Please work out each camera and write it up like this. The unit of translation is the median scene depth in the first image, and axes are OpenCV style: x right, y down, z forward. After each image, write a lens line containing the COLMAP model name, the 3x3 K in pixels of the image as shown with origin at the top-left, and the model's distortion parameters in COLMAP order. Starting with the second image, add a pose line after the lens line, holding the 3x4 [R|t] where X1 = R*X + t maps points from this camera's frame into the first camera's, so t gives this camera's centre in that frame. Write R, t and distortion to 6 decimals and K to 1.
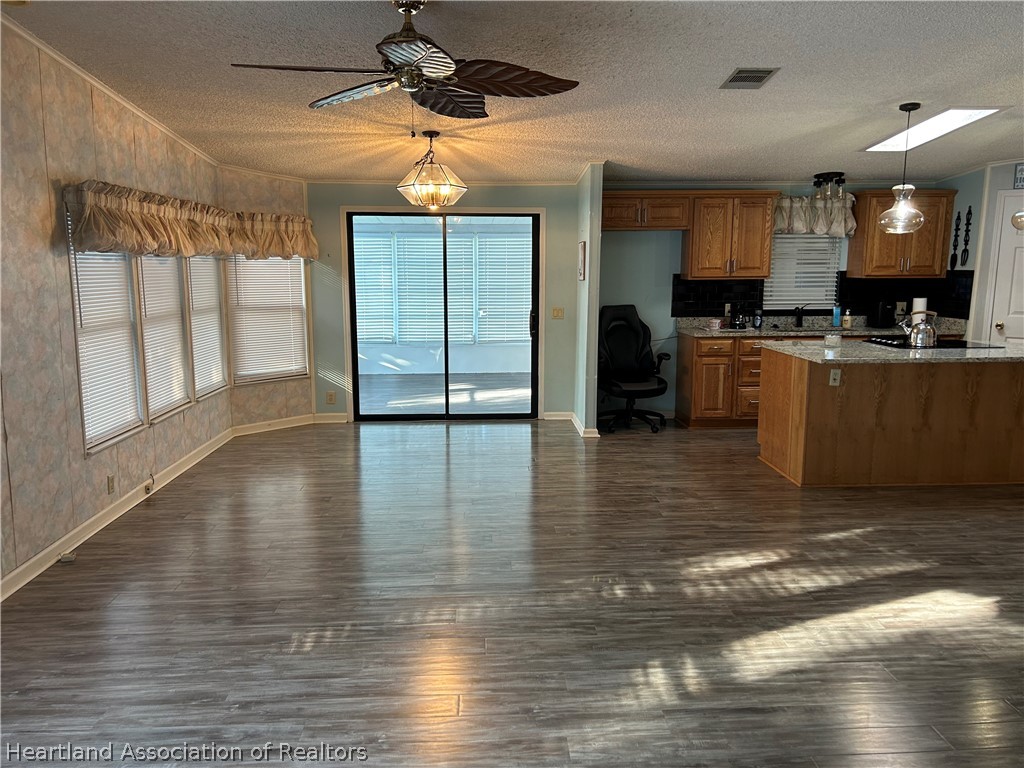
lens RADIAL K [[779.9, 0, 522.8], [0, 779.9, 389.3], [0, 0, 1]] dist [0.059888, -0.074940]
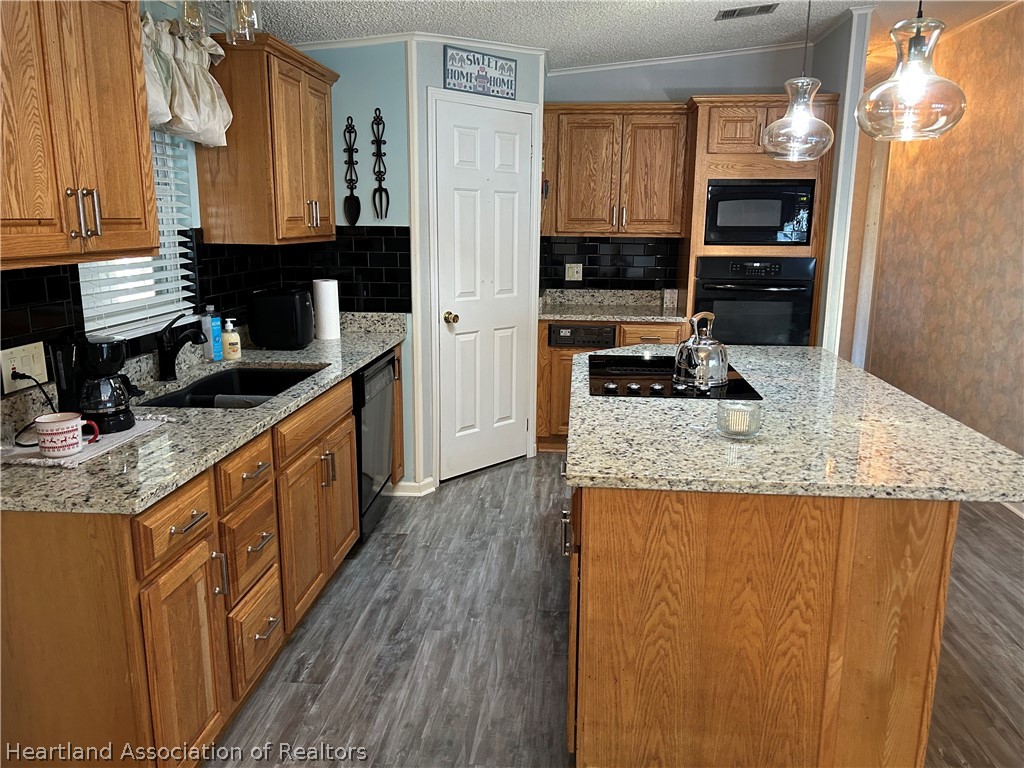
lens RADIAL K [[774.2, 0, 539.3], [0, 774.2, 385.5], [0, 0, 1]] dist [0.046072, -0.067167]
pose [[0.139987, -0.205351, 0.968625, 0.015960], [0.148253, 0.971577, 0.184551, -0.125647], [-0.978992, 0.117766, 0.166452, 0.806419]]
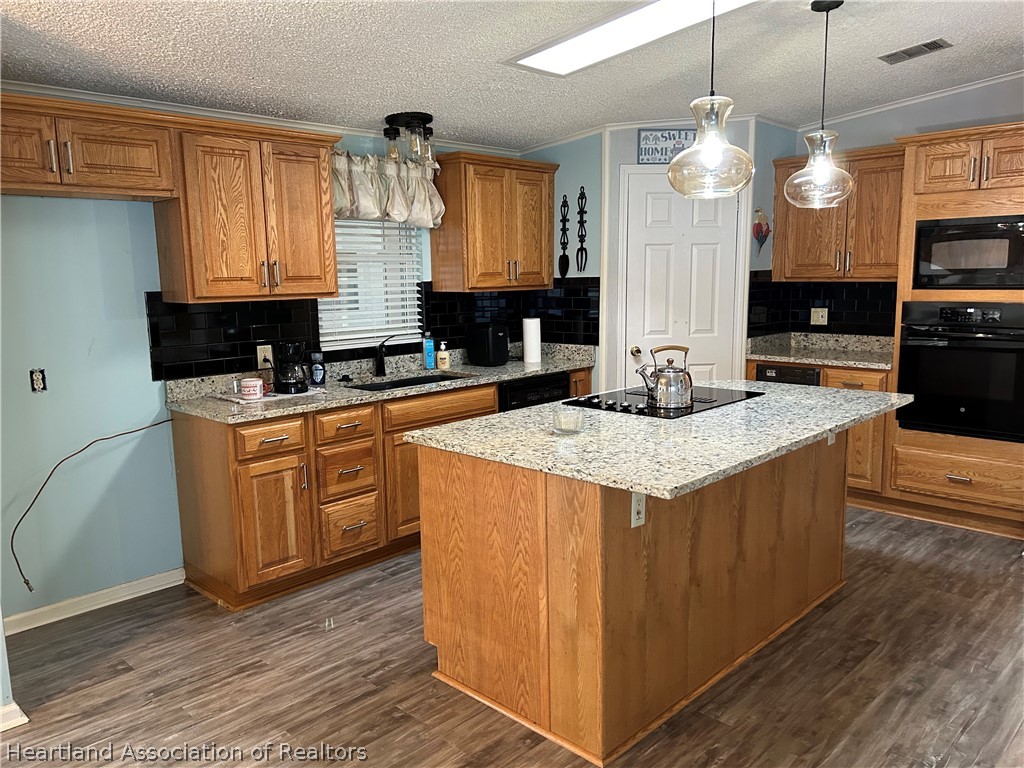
lens RADIAL K [[779.9, 0, 522.8], [0, 779.9, 389.3], [0, 0, 1]] dist [0.059888, -0.074940]
pose [[0.739502, -0.111011, 0.663938, 0.037770], [0.123178, 0.991971, 0.028662, -0.076689], [-0.661789, 0.060587, 0.747238, 0.509594]]
